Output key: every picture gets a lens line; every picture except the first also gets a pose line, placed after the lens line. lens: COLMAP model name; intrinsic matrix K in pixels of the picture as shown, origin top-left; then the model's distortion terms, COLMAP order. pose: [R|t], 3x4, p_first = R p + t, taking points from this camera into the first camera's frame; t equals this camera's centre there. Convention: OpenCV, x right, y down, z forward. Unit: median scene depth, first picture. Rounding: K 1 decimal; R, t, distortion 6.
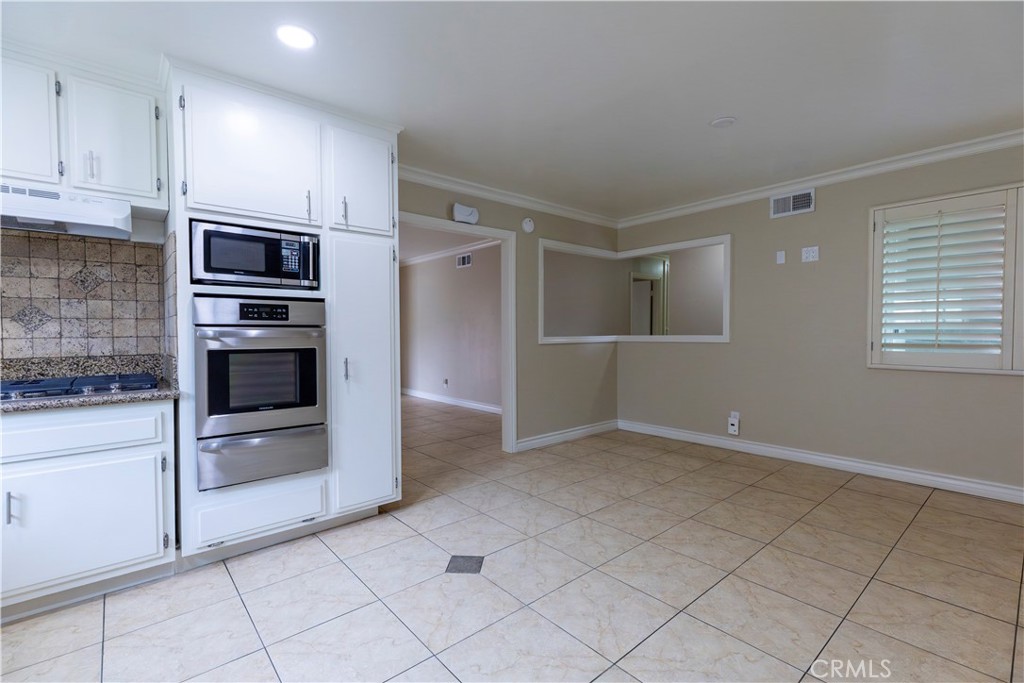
lens RADIAL K [[458.2, 0, 512.6], [0, 458.2, 337.7], [0, 0, 1]] dist [0.003808, -0.000489]
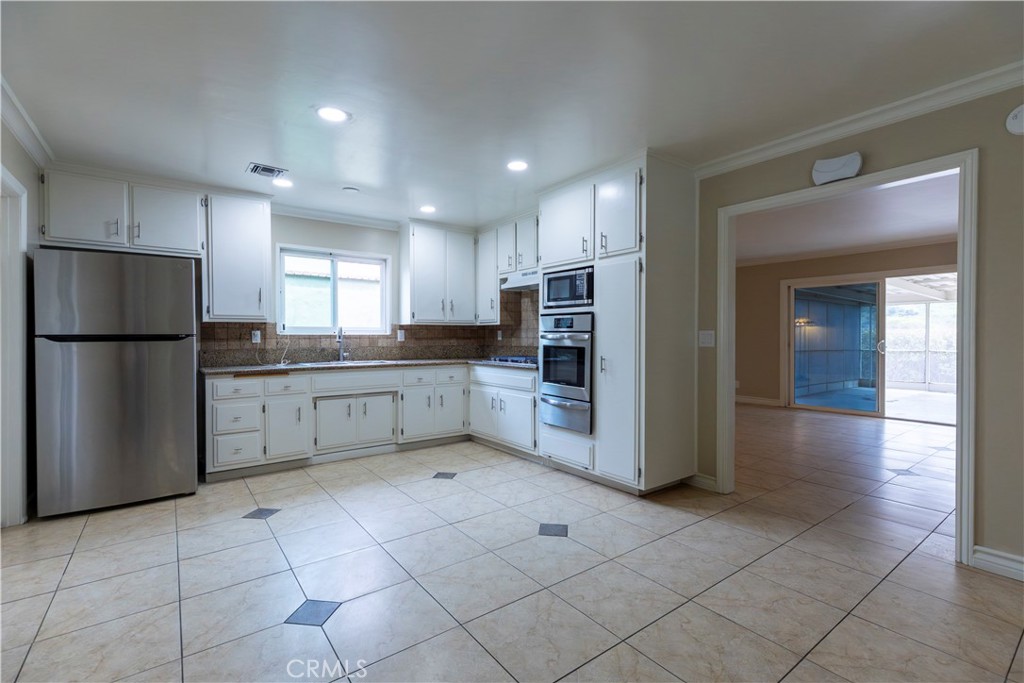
lens RADIAL K [[458.2, 0, 511.0], [0, 458.2, 339.2], [0, 0, 1]] dist [0.003808, -0.000489]
pose [[-0.071898, 0.015306, -0.997295, 1.014479], [-0.014636, 0.999758, 0.016399, -0.022517], [0.997305, 0.015775, -0.071657, 0.893894]]
